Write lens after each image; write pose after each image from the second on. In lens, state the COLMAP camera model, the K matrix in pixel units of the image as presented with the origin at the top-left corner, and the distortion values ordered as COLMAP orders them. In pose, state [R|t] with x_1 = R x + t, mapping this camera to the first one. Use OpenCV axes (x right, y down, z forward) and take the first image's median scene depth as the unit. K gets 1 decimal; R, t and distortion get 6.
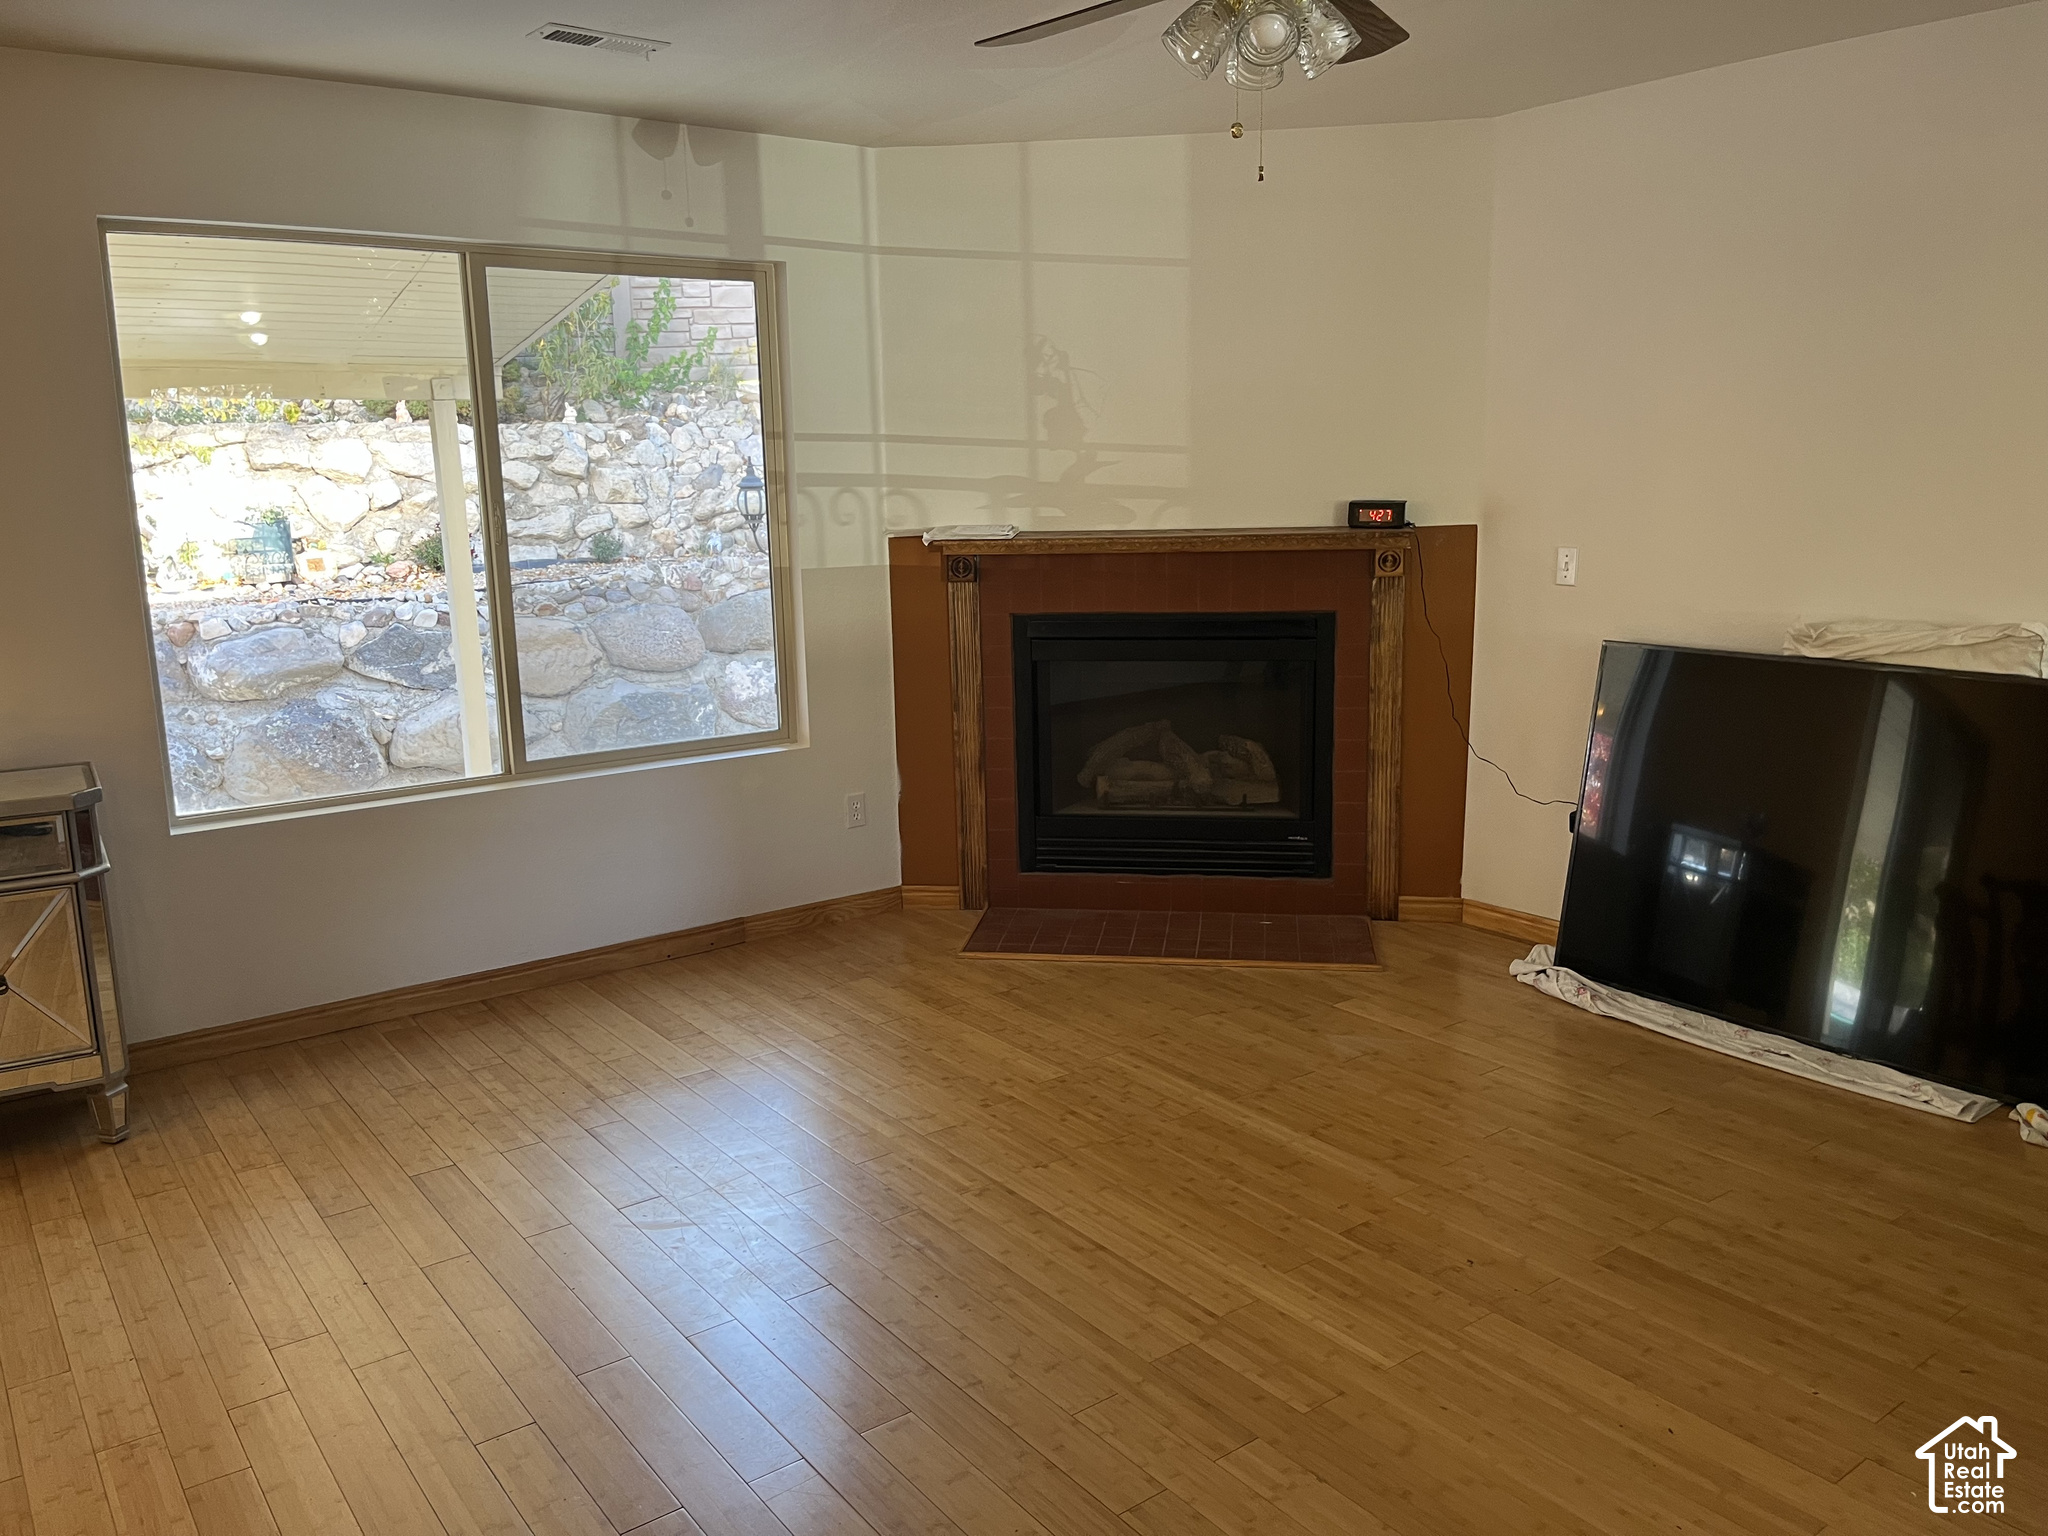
lens RADIAL K [[1526.2, 0, 1019.4], [0, 1526.2, 765.2], [0, 0, 1]] dist [0.065203, -0.090660]
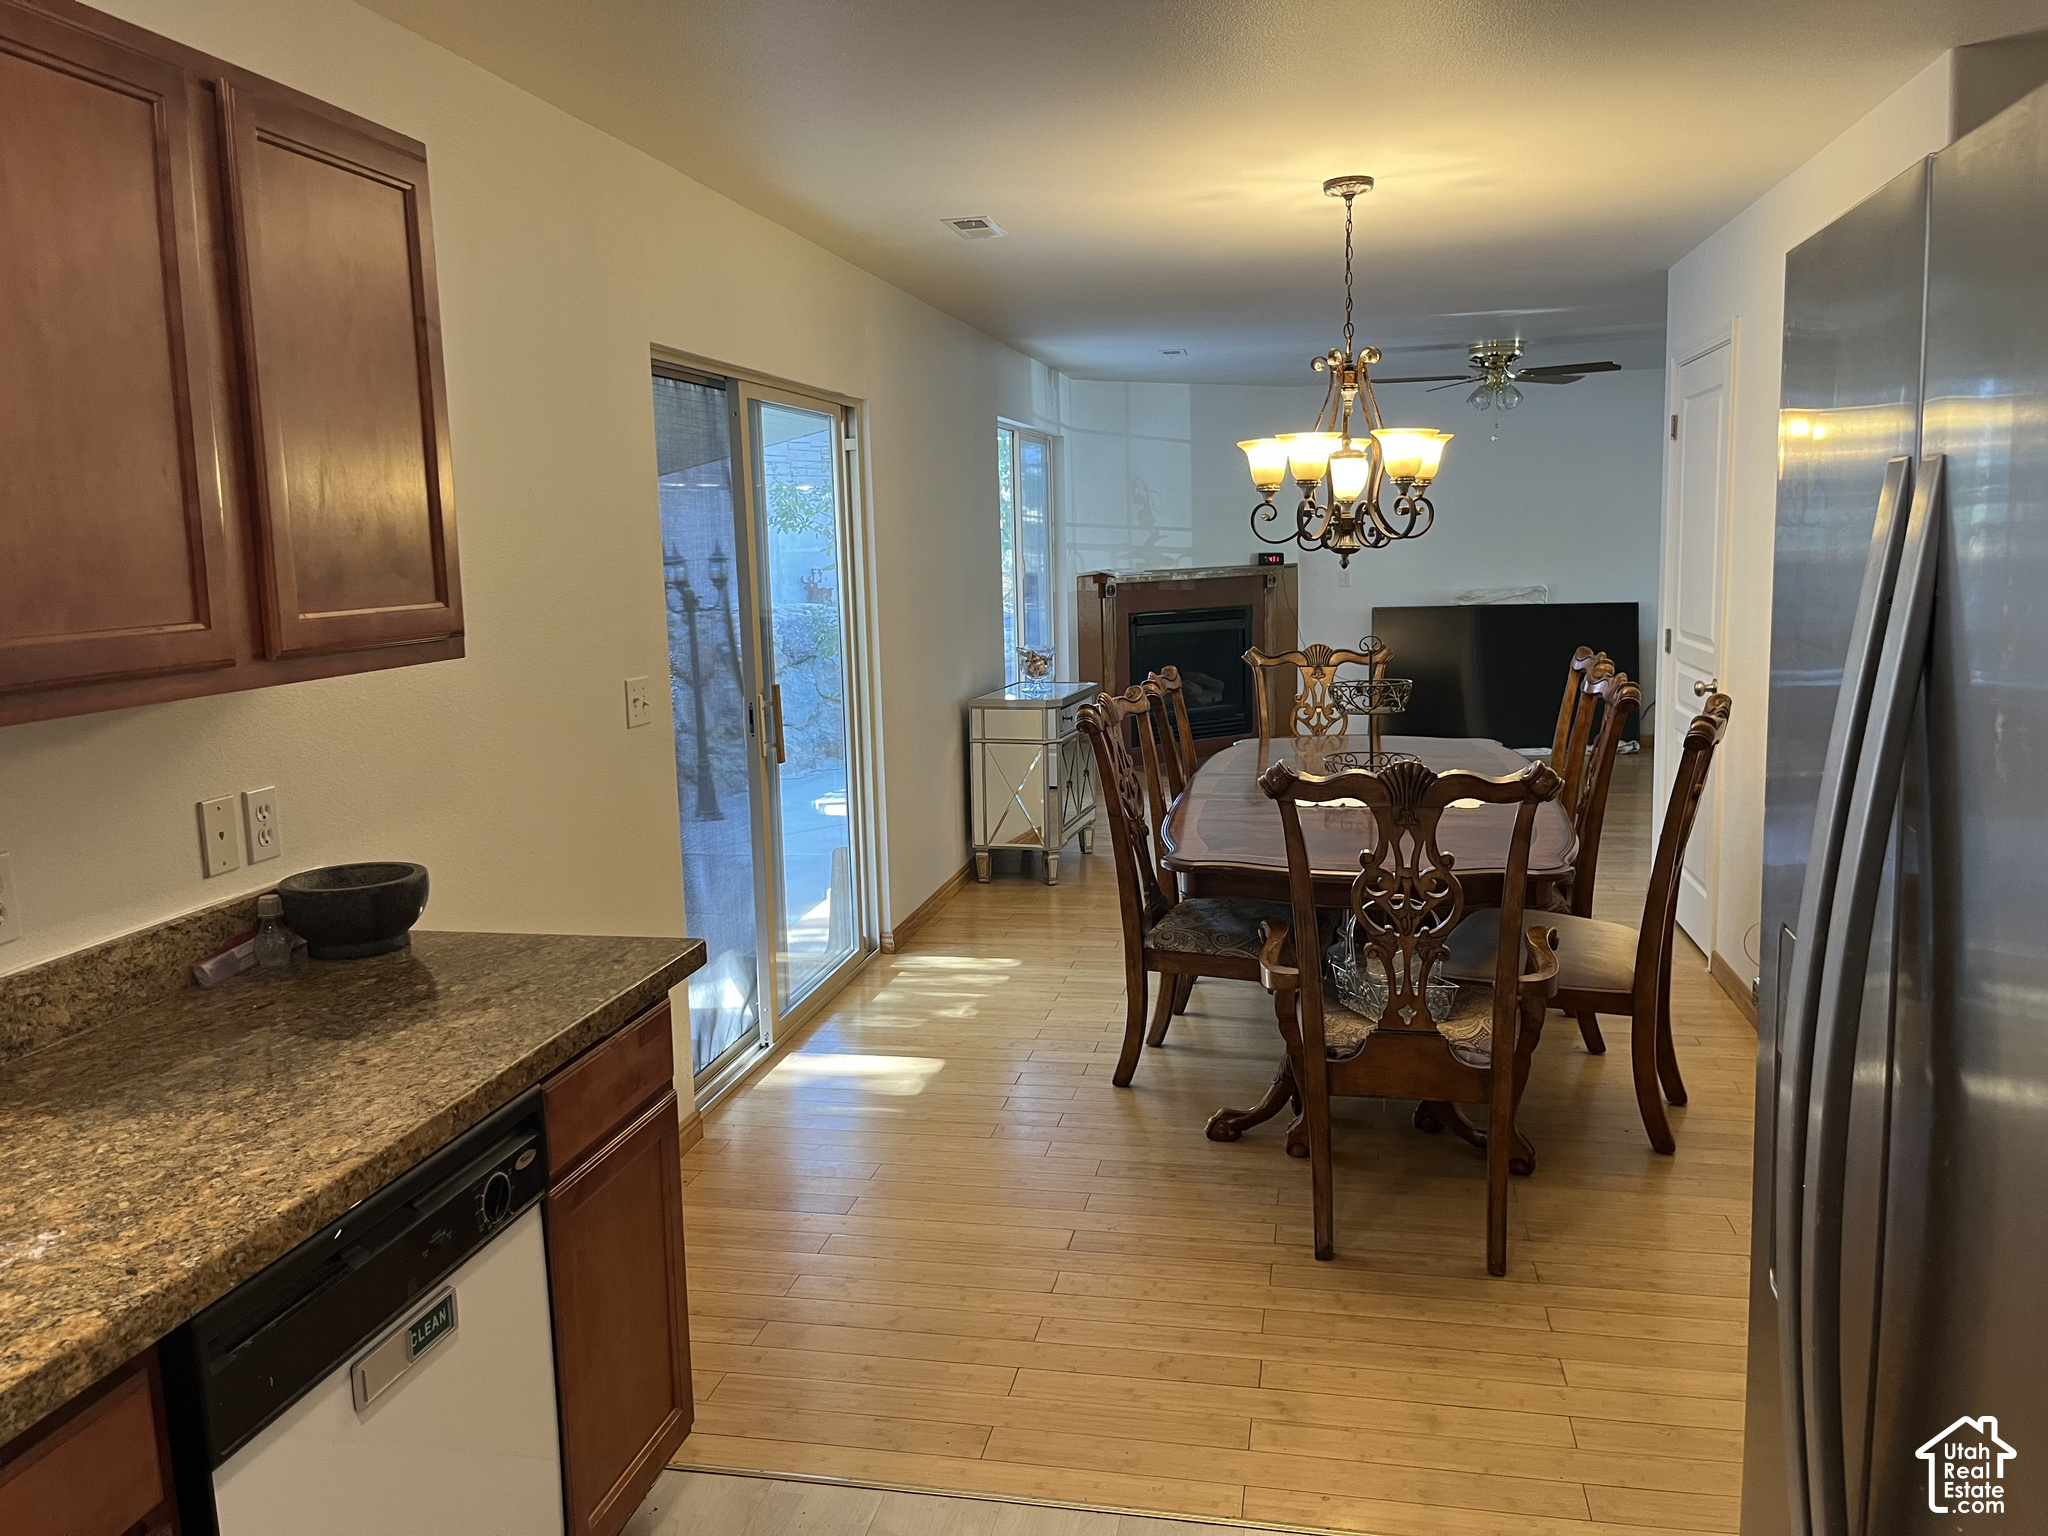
lens RADIAL K [[1526.2, 0, 1019.4], [0, 1526.2, 765.2], [0, 0, 1]] dist [0.065203, -0.090660]
pose [[0.758071, -0.097311, 0.644872, -1.442661], [0.138765, 0.990231, -0.013697, 0.107394], [-0.637239, 0.099869, 0.764168, -0.412041]]
